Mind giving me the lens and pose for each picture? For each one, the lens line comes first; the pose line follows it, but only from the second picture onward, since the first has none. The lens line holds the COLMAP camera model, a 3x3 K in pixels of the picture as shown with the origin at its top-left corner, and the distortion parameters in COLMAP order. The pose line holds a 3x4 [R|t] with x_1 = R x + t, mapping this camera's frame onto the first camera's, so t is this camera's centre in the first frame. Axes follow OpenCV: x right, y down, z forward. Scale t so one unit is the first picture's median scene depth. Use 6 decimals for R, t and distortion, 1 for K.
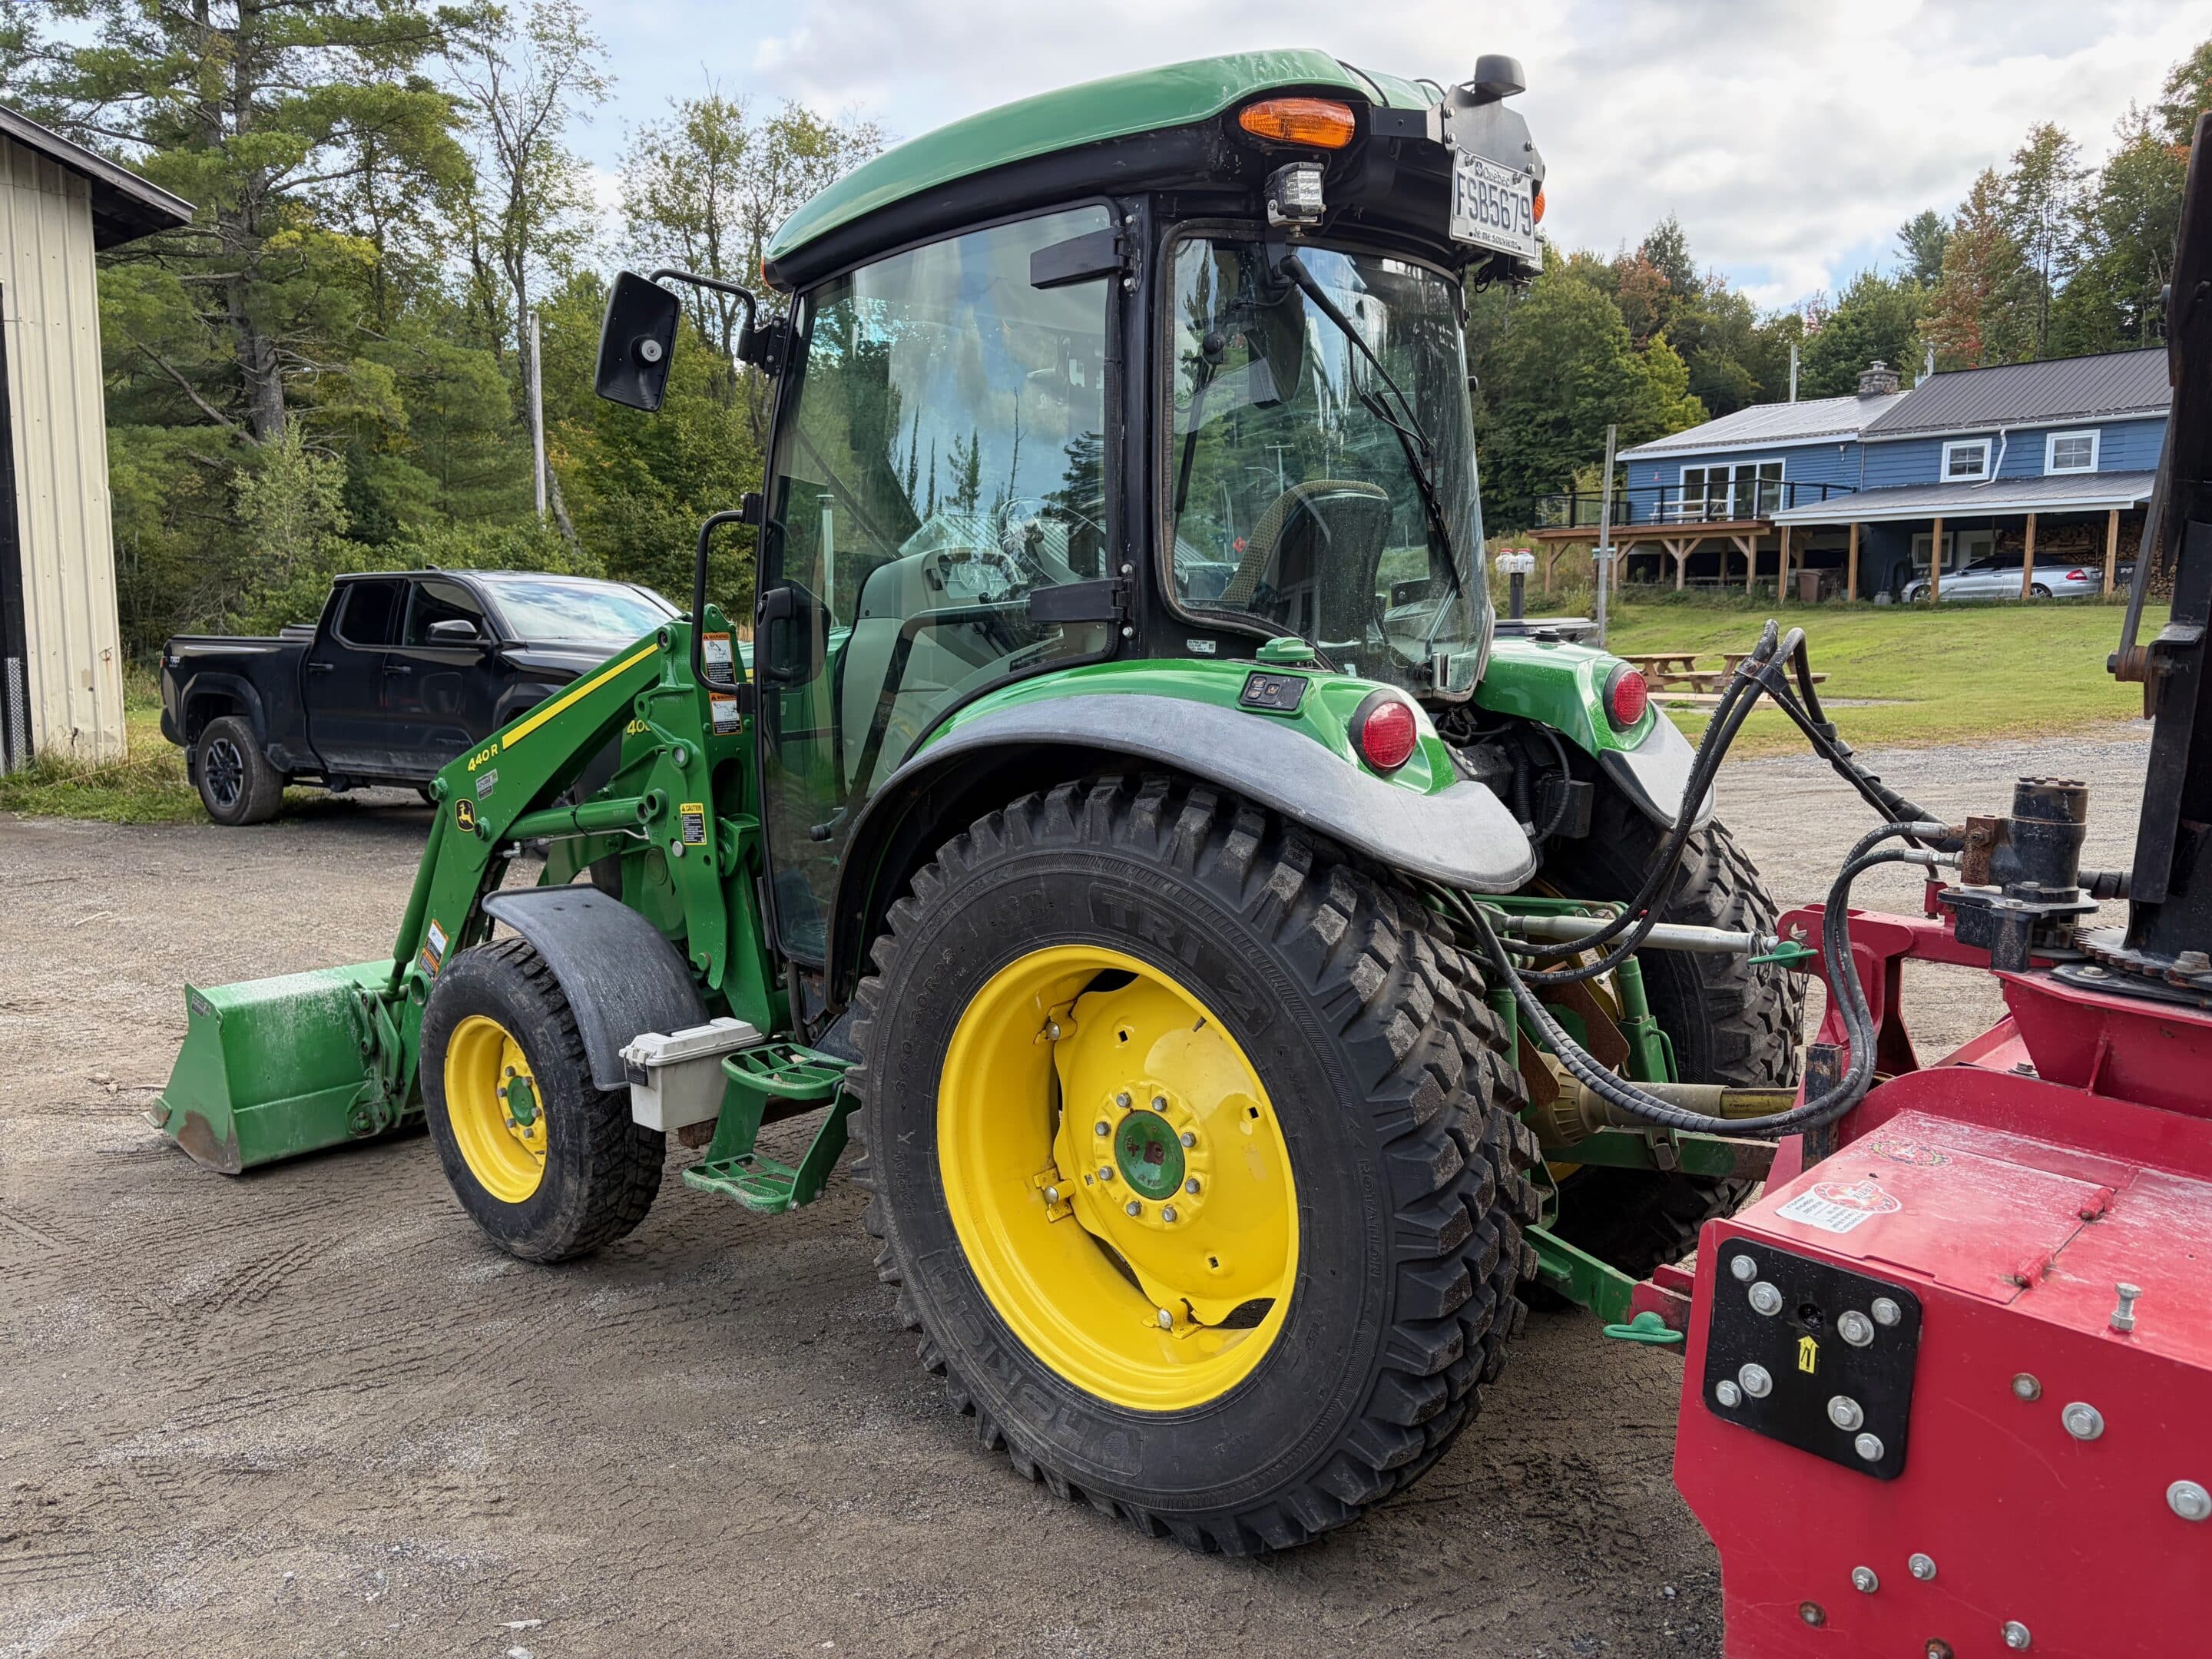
lens RADIAL K [[1663.2, 0, 1106.0], [0, 1663.2, 829.5], [0, 0, 1]] dist [0.057413, -0.063935]
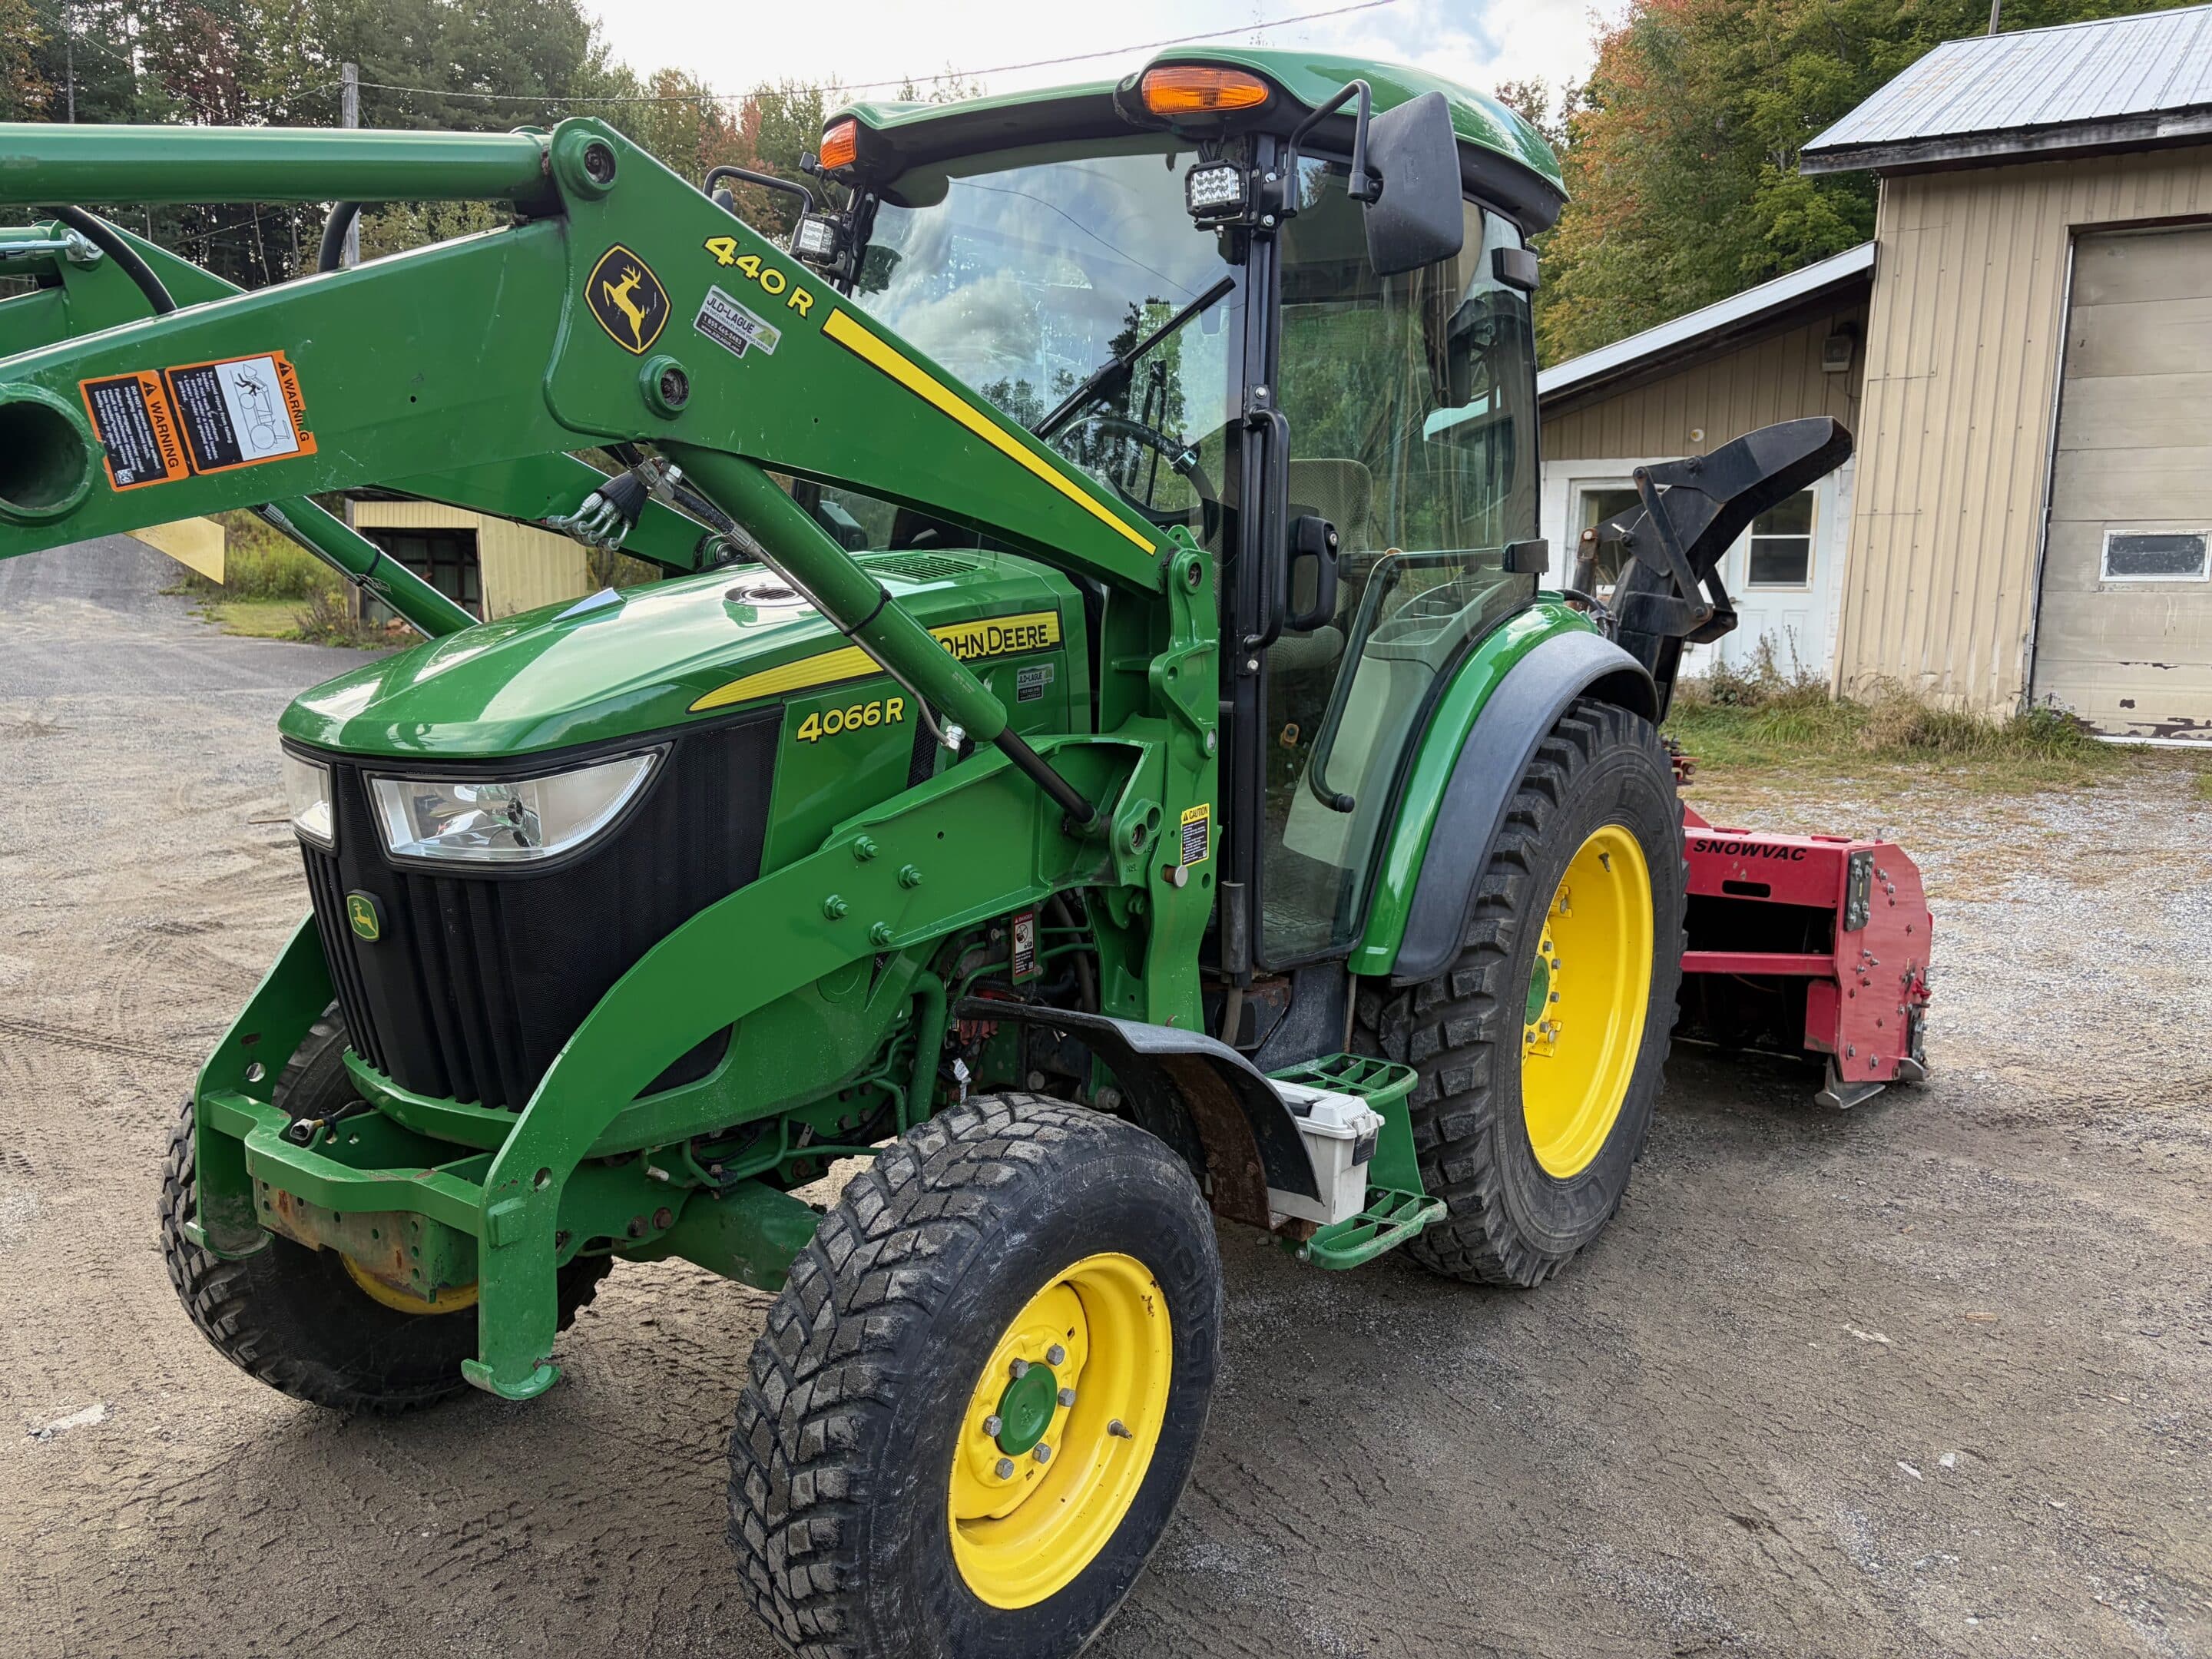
lens RADIAL K [[1663.2, 0, 1106.0], [0, 1663.2, 829.5], [0, 0, 1]] dist [0.057413, -0.063935]
pose [[-0.066526, -0.146017, 0.987043, -1.177214], [0.073660, 0.985816, 0.150800, -0.143770], [-0.995062, 0.082738, -0.054827, 1.346082]]
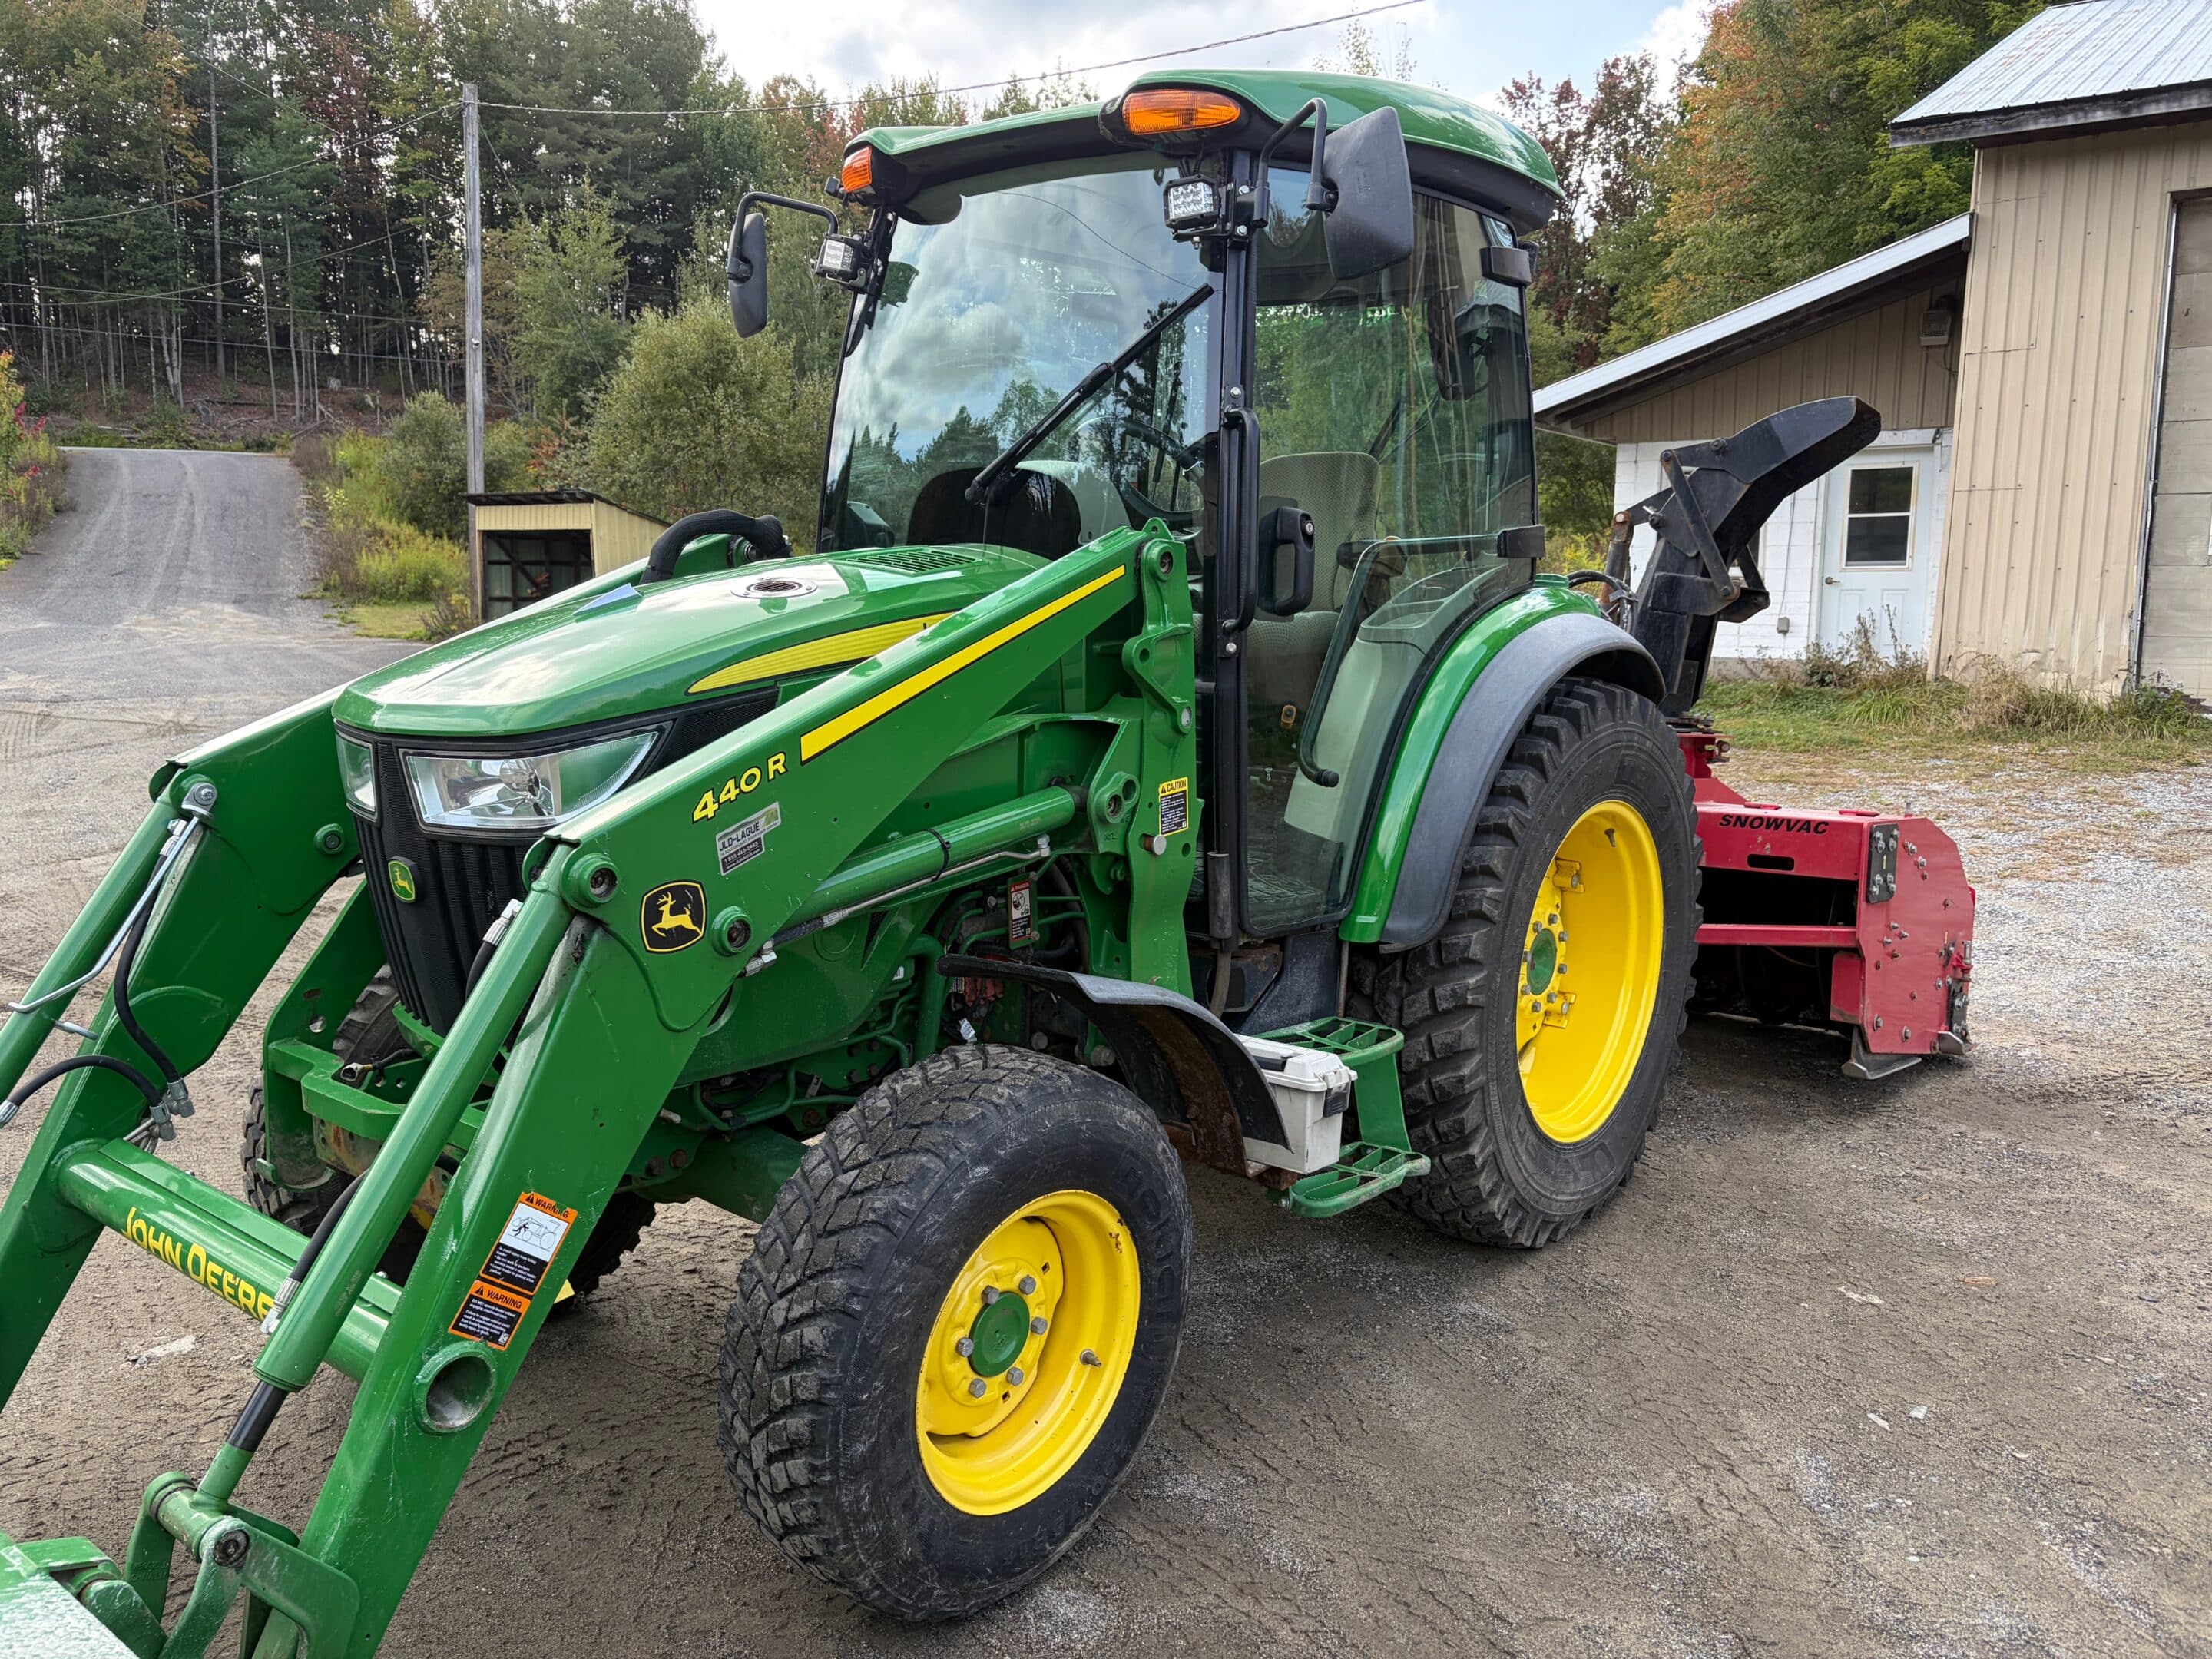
lens RADIAL K [[1666.5, 0, 1098.3], [0, 1666.5, 800.2], [0, 0, 1]] dist [0.073822, -0.088271]
pose [[0.002129, -0.133637, 0.991028, -1.245311], [0.089306, 0.987096, 0.132915, -0.137263], [-0.996002, 0.088221, 0.014036, 1.279839]]
